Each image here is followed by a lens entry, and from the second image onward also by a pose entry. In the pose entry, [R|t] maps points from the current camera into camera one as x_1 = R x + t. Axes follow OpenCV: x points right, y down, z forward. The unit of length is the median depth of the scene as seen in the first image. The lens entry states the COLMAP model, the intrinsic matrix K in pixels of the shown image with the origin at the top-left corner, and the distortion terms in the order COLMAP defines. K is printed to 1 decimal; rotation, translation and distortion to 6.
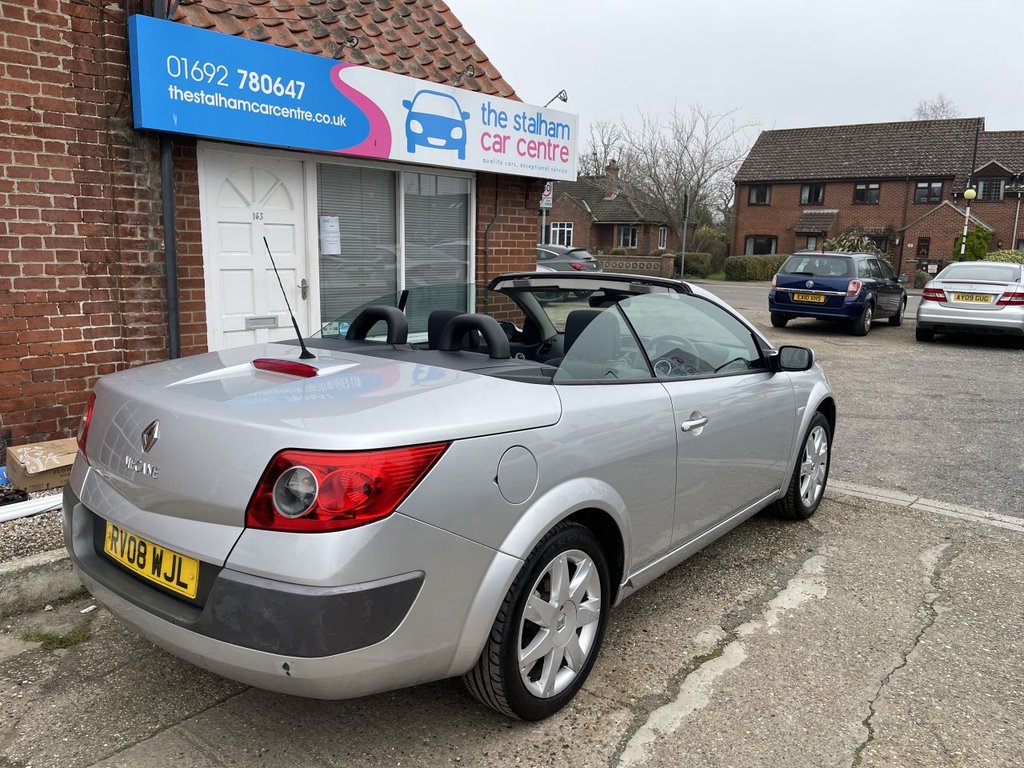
lens RADIAL K [[759.4, 0, 505.9], [0, 759.4, 383.4], [0, 0, 1]] dist [0.092480, -0.131789]
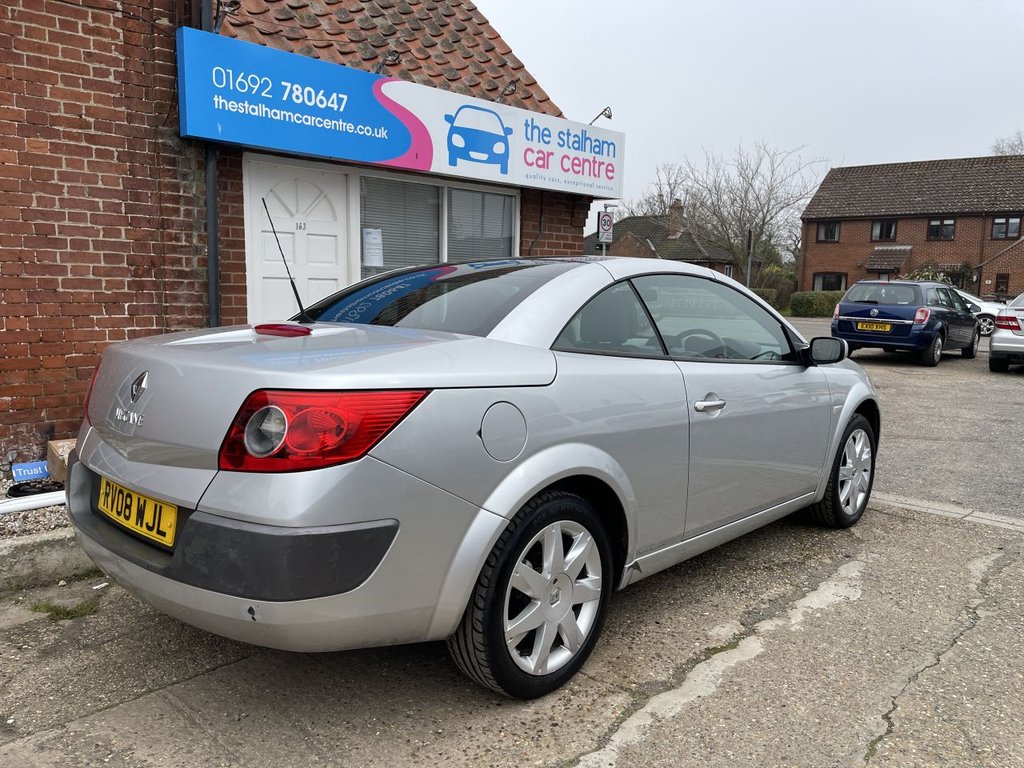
lens RADIAL K [[760.8, 0, 514.6], [0, 760.8, 385.4], [0, 0, 1]] dist [0.086619, -0.117516]
pose [[0.997237, 0.009240, -0.073710, 0.044746], [-0.013014, 0.998620, -0.050889, 0.049139], [0.073138, 0.051708, 0.995981, 0.014564]]
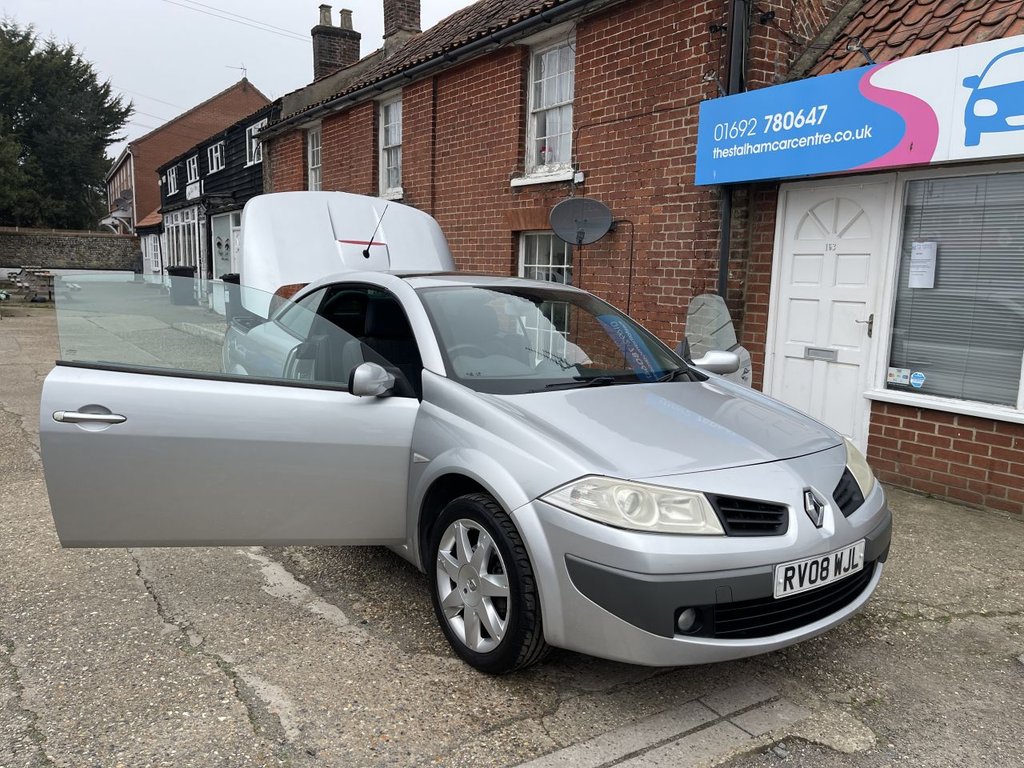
lens RADIAL K [[760.8, 0, 514.6], [0, 760.8, 385.4], [0, 0, 1]] dist [0.086619, -0.117516]
pose [[-0.233716, 0.114318, -0.965561, 0.875451], [-0.213953, 0.962677, 0.165764, -0.144262], [0.948473, 0.245326, -0.200534, 0.999604]]
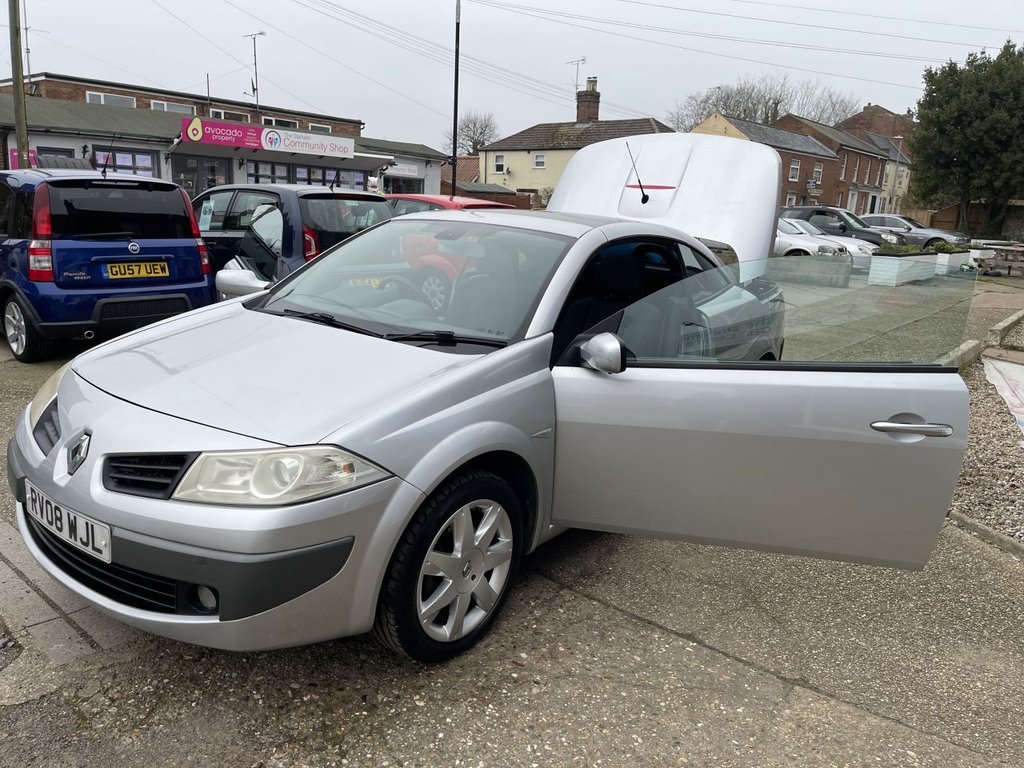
lens RADIAL K [[762.9, 0, 510.1], [0, 762.9, 385.8], [0, 0, 1]] dist [0.093140, -0.125522]
pose [[-0.996220, -0.055208, -0.067066, 0.100077], [-0.077582, 0.912761, 0.401060, -0.258562], [0.039073, 0.404747, -0.913593, 1.525691]]
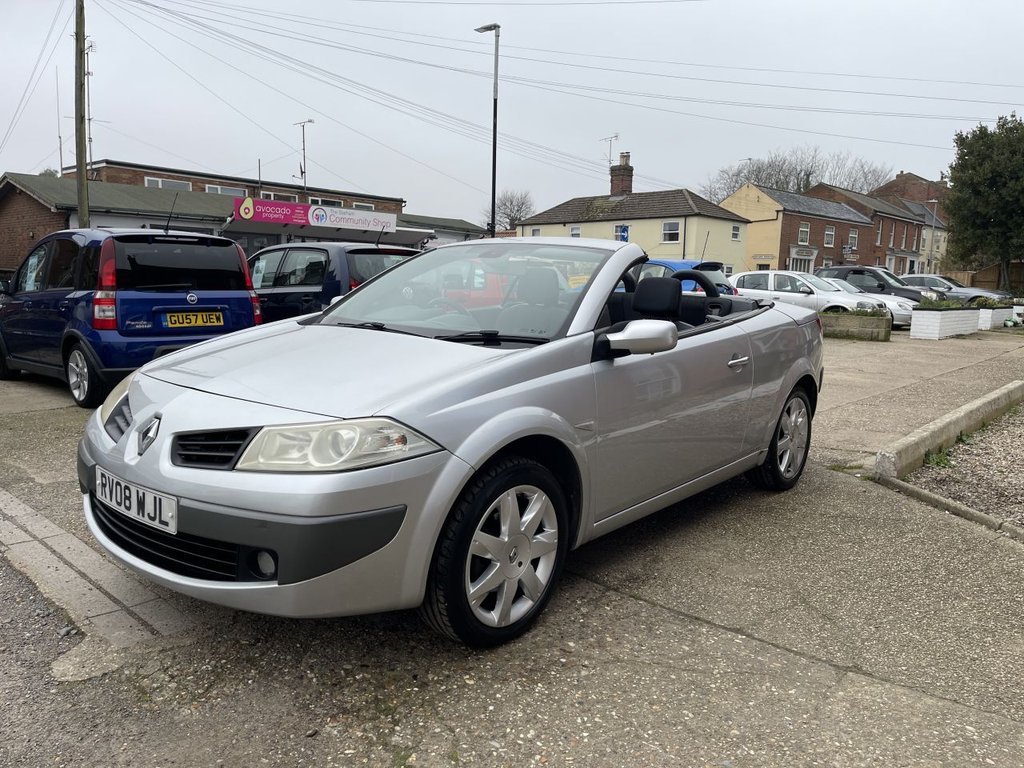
lens RADIAL K [[763.5, 0, 515.3], [0, 763.5, 387.4], [0, 0, 1]] dist [0.089026, -0.120223]
pose [[-0.998799, -0.045423, -0.018369, 0.101517], [-0.048906, 0.947004, 0.317476, -0.213226], [0.002975, 0.317993, -0.948088, 1.564491]]
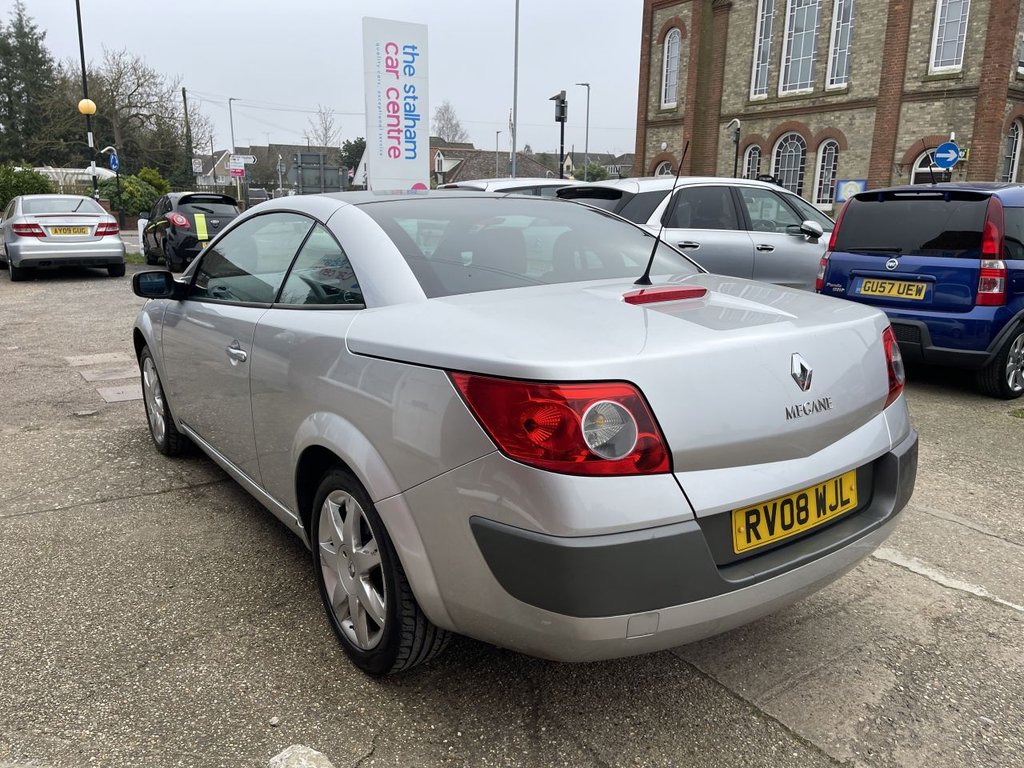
lens RADIAL K [[762.3, 0, 505.2], [0, 762.3, 383.8], [0, 0, 1]] dist [0.093299, -0.124699]
pose [[0.249981, -0.241655, 0.937610, -0.619666], [0.170665, 0.964190, 0.203004, -0.067807], [-0.953091, 0.109270, 0.282272, 0.493963]]
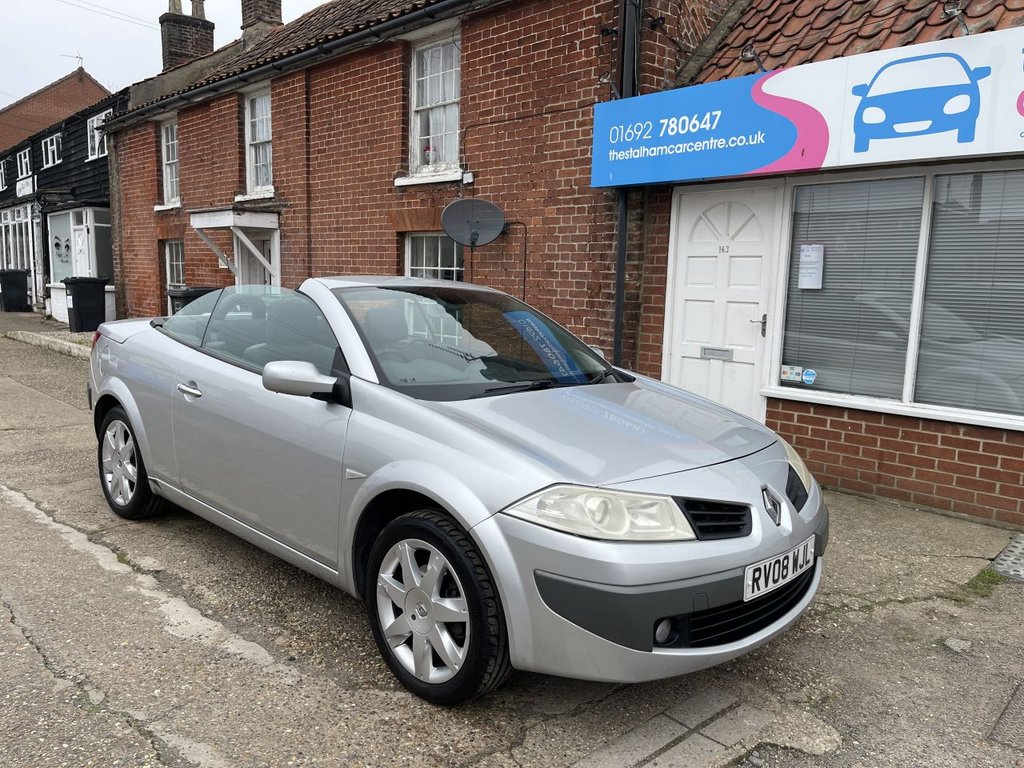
lens RADIAL K [[762.3, 0, 505.2], [0, 762.3, 383.8], [0, 0, 1]] dist [0.093299, -0.124699]
pose [[-0.070490, 0.109584, -0.991475, 0.848819], [-0.214304, 0.969075, 0.122344, -0.125986], [0.974220, 0.221101, -0.044826, 0.937478]]
